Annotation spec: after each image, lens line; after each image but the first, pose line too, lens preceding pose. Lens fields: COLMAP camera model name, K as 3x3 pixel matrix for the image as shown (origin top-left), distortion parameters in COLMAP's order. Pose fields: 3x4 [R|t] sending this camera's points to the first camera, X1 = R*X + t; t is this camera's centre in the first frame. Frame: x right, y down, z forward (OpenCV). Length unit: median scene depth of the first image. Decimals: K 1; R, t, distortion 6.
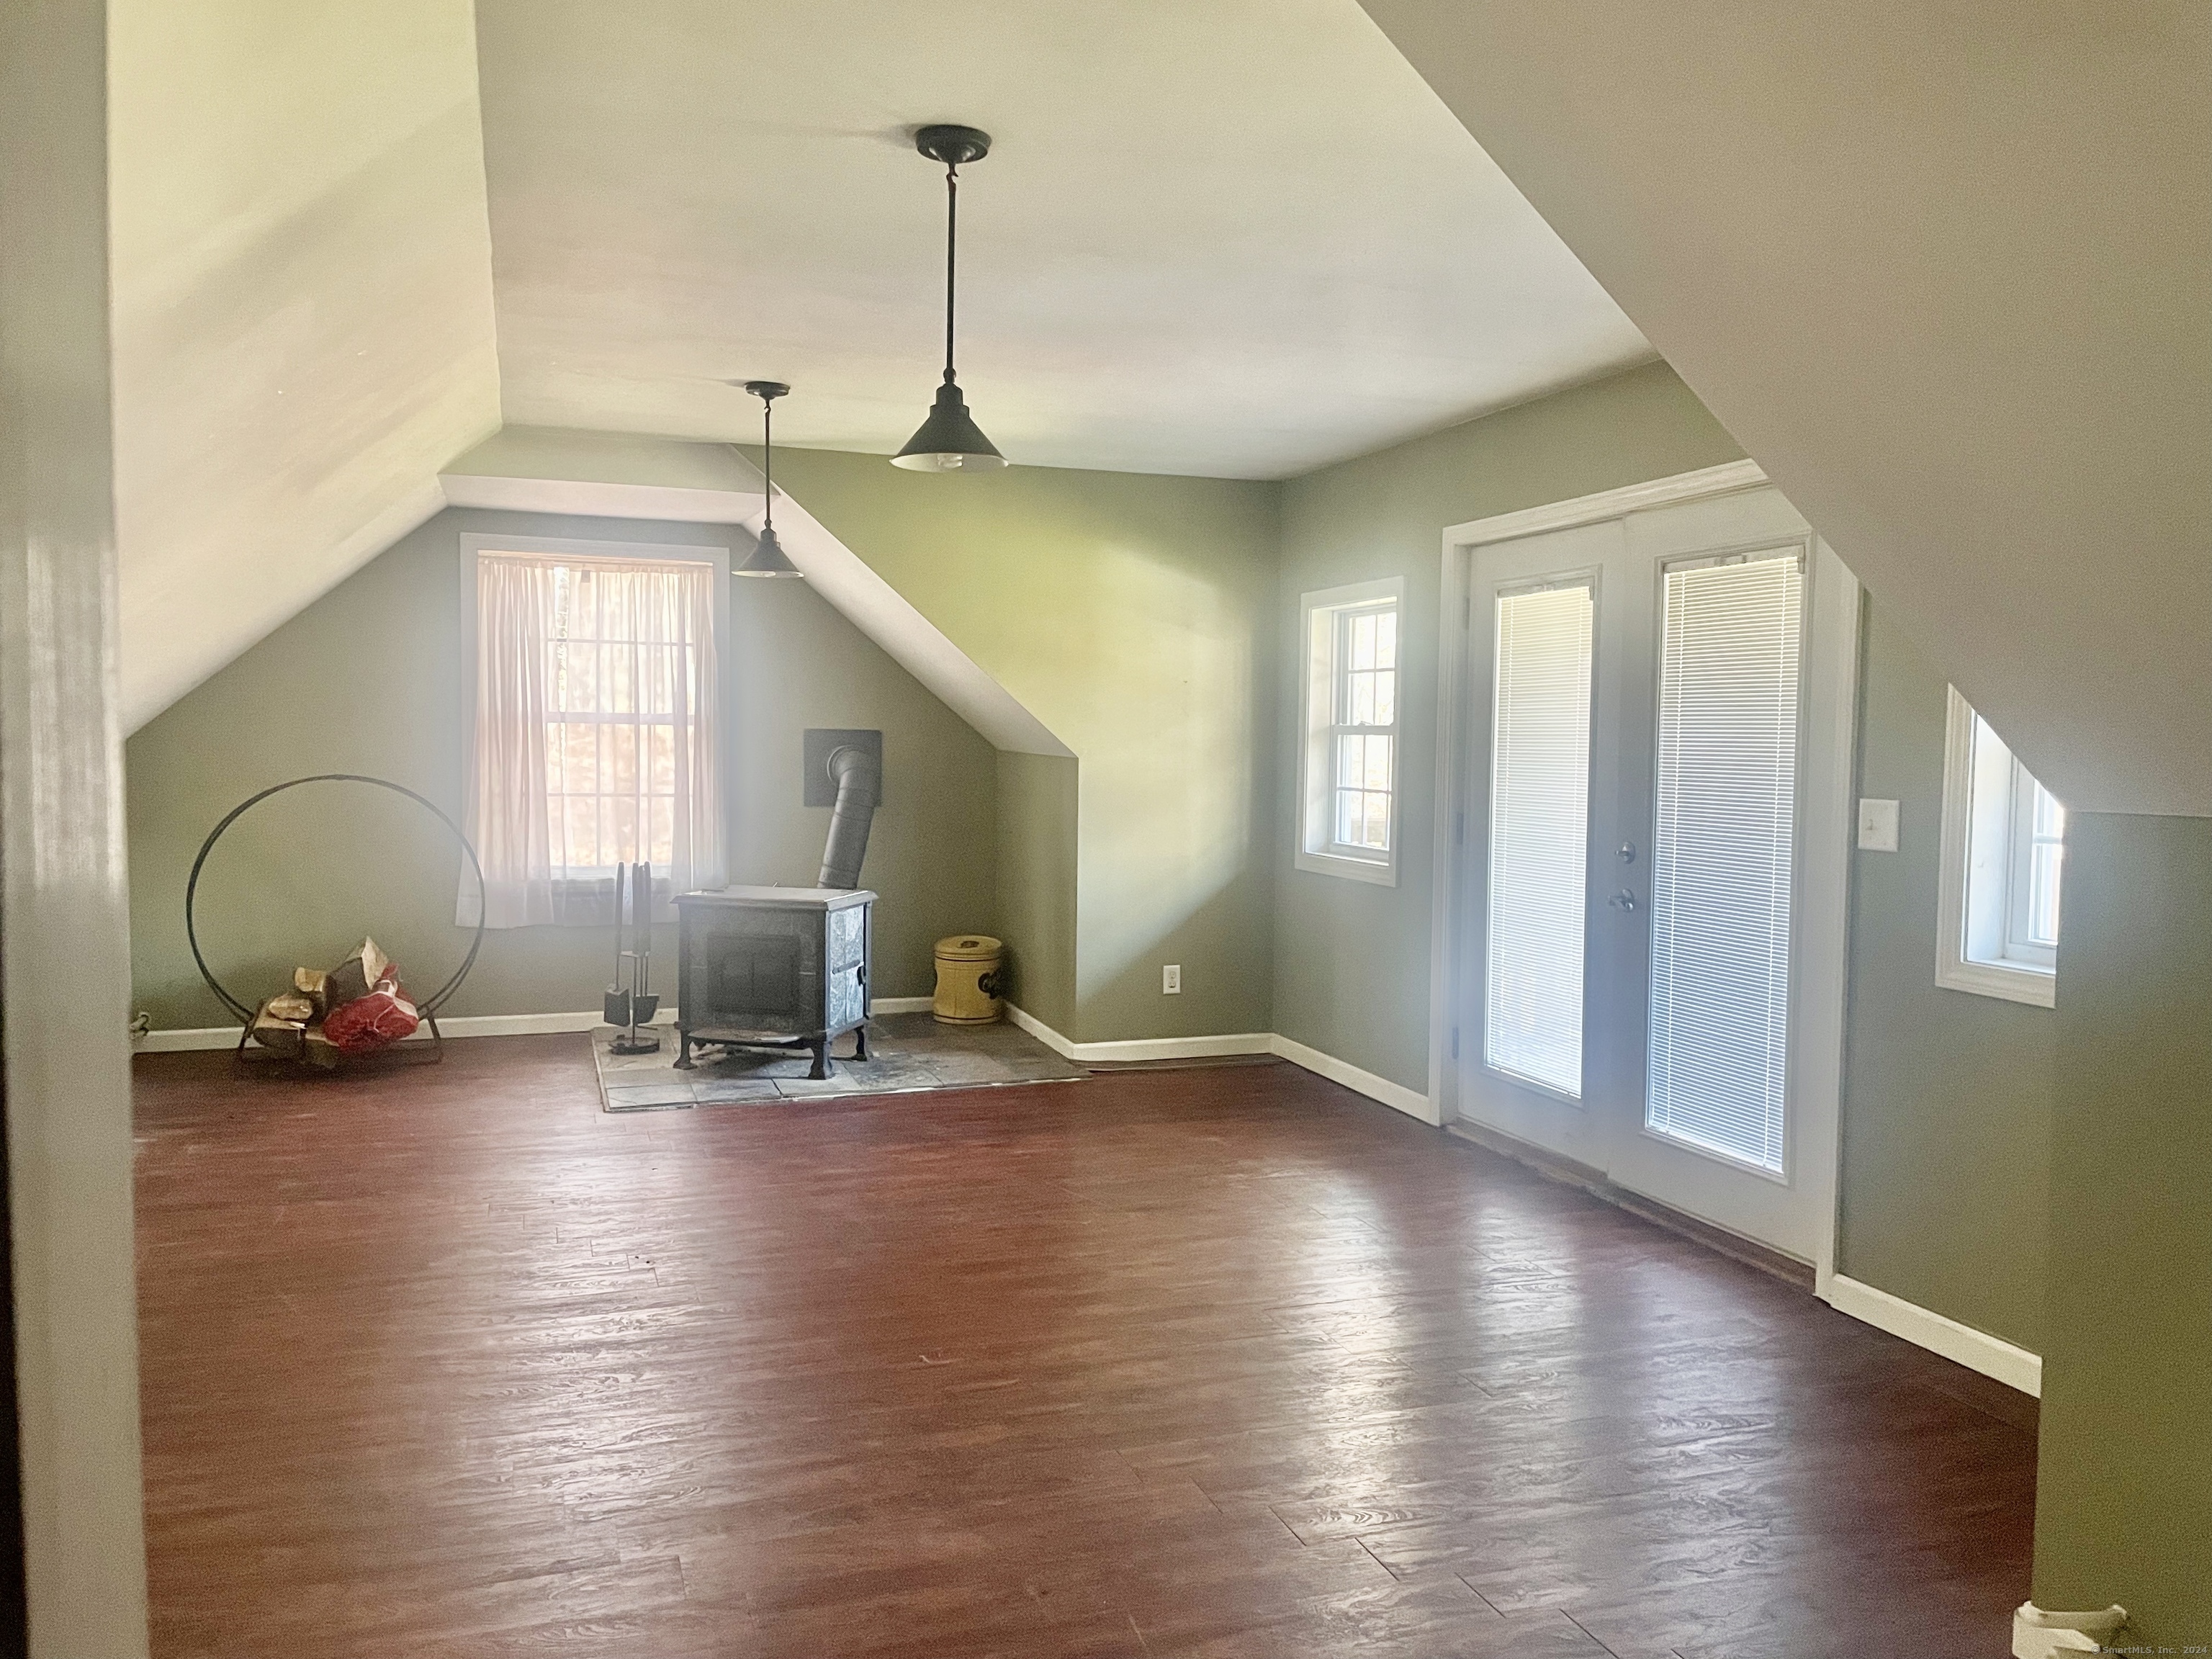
lens RADIAL K [[1681.6, 0, 1107.2], [0, 1681.6, 830.3], [0, 0, 1]] dist [0.085927, -0.079589]
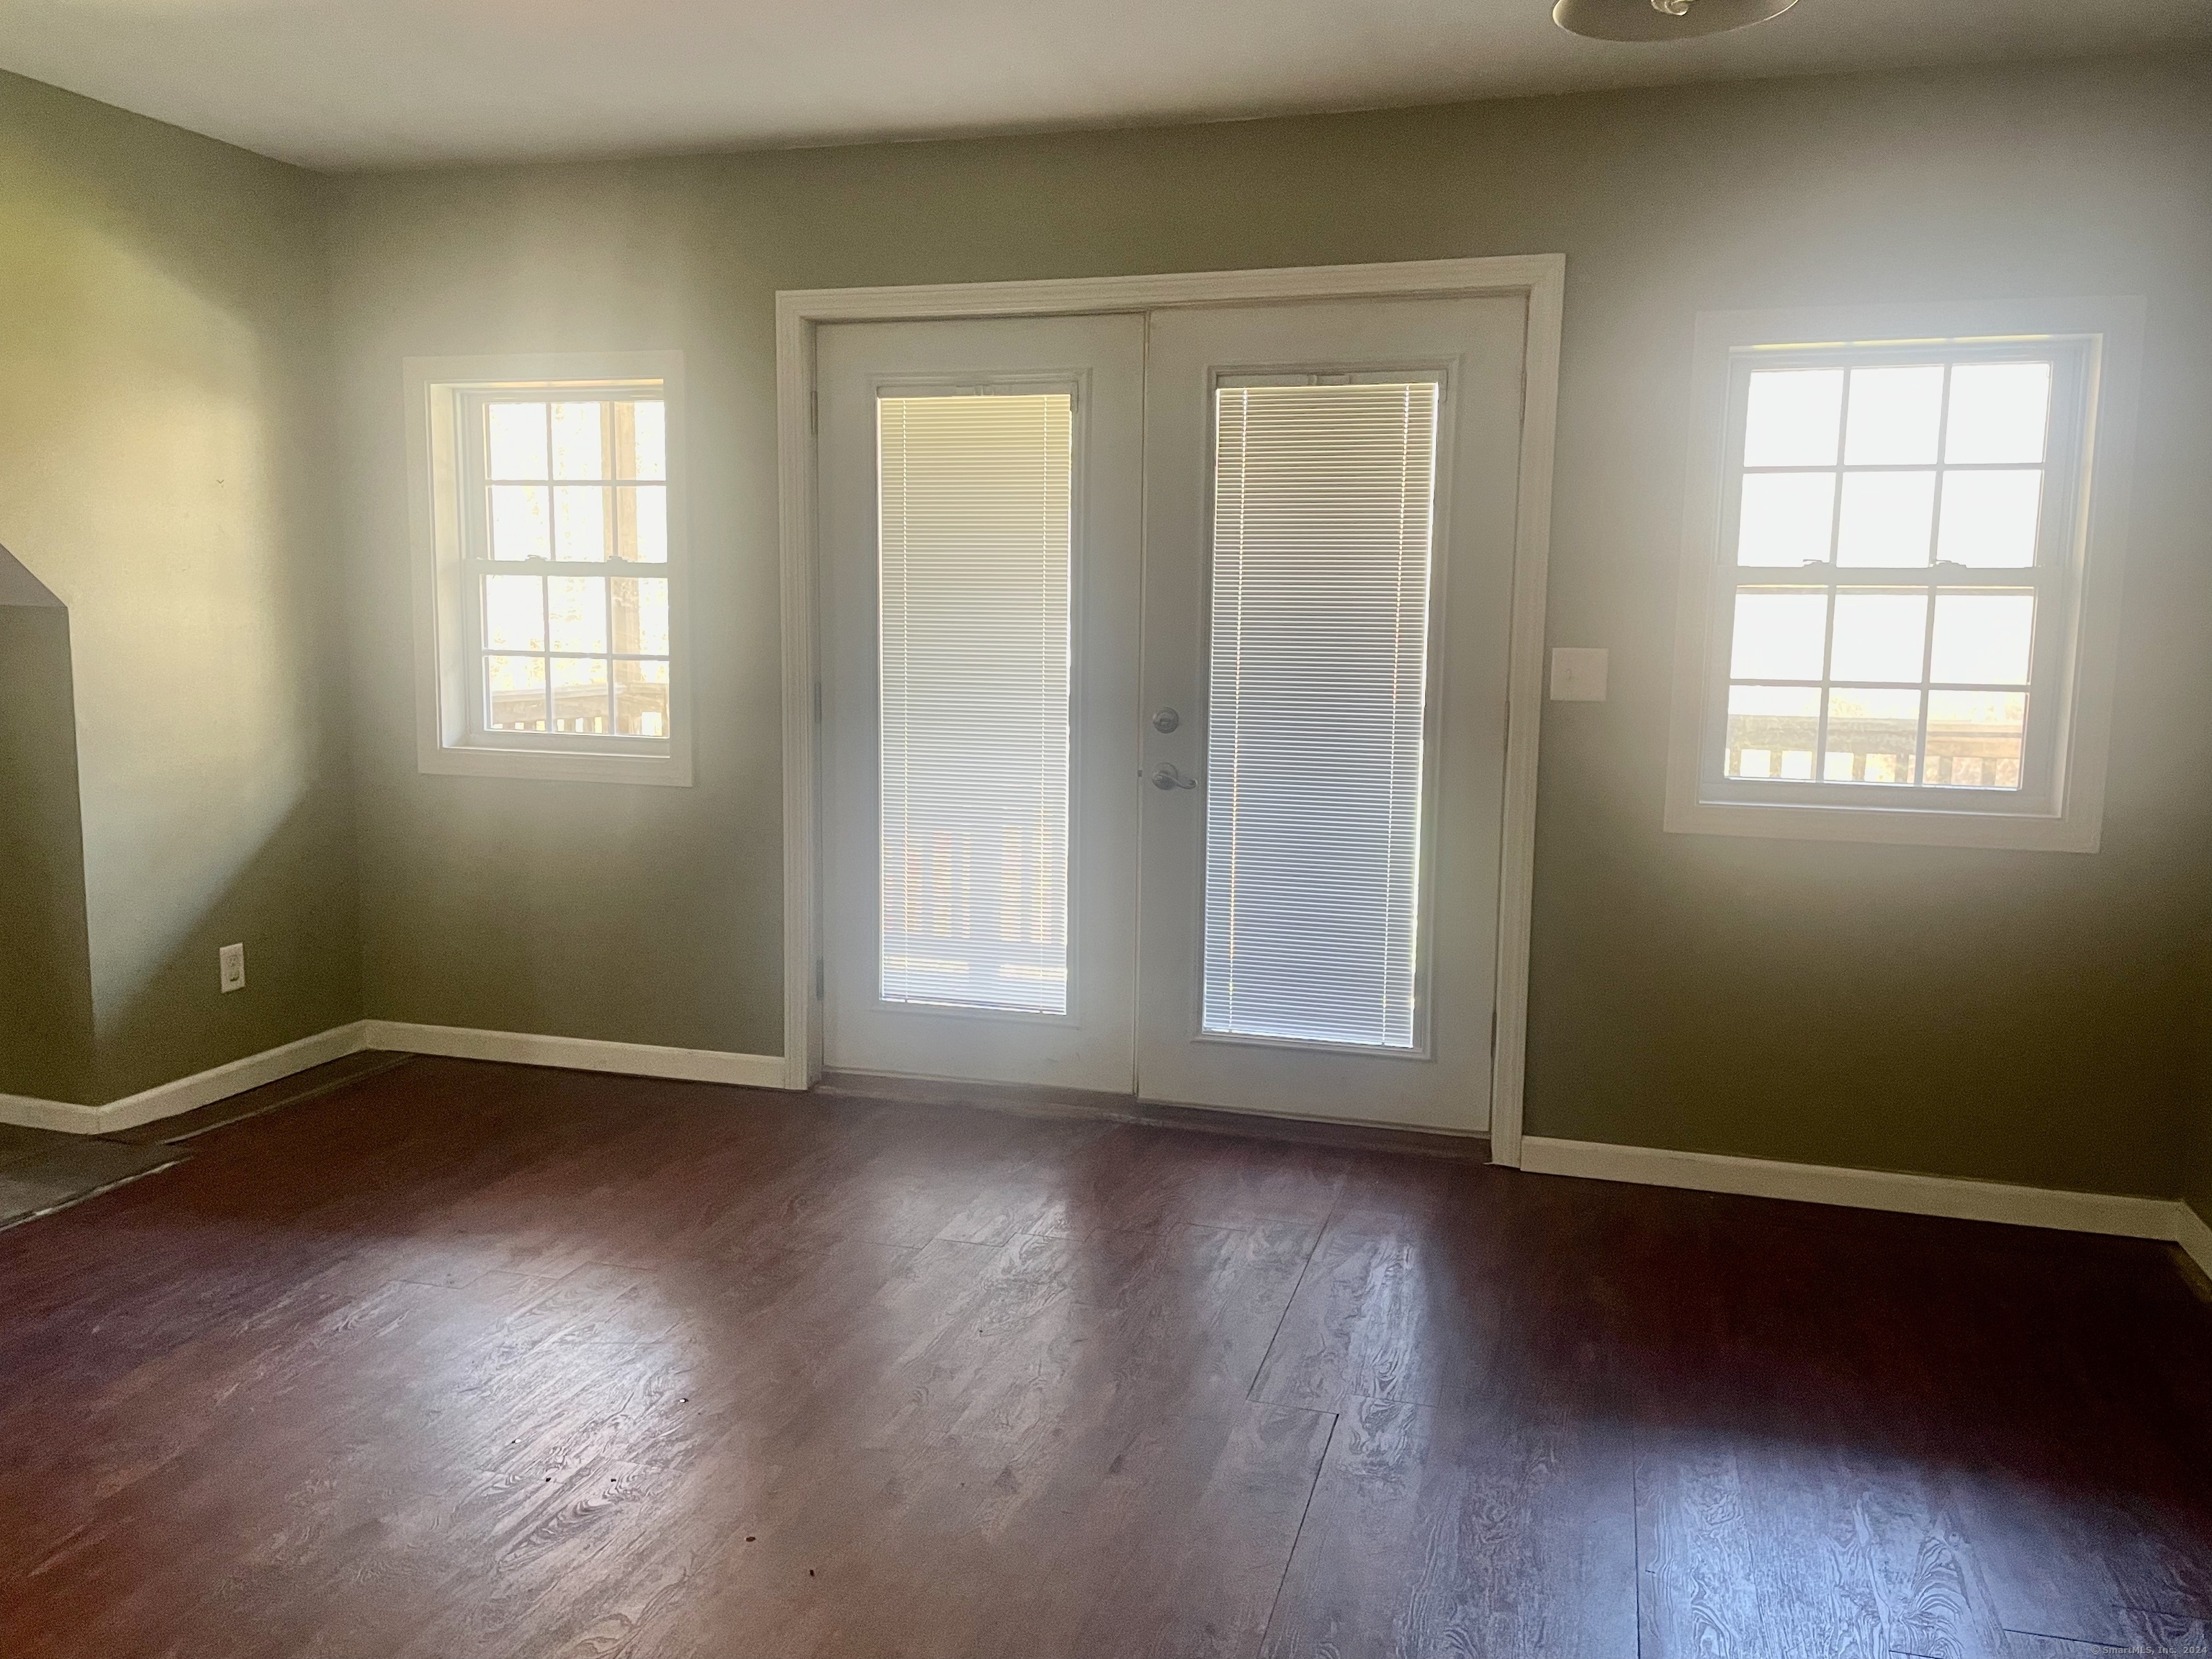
lens RADIAL K [[1681.6, 0, 1108.4], [0, 1681.6, 822.5], [0, 0, 1]] dist [0.085927, -0.079589]
pose [[0.579932, -0.107542, 0.807536, -0.339926], [0.040472, 0.993828, 0.103286, -0.020450], [-0.813659, -0.027216, 0.580705, 0.454055]]
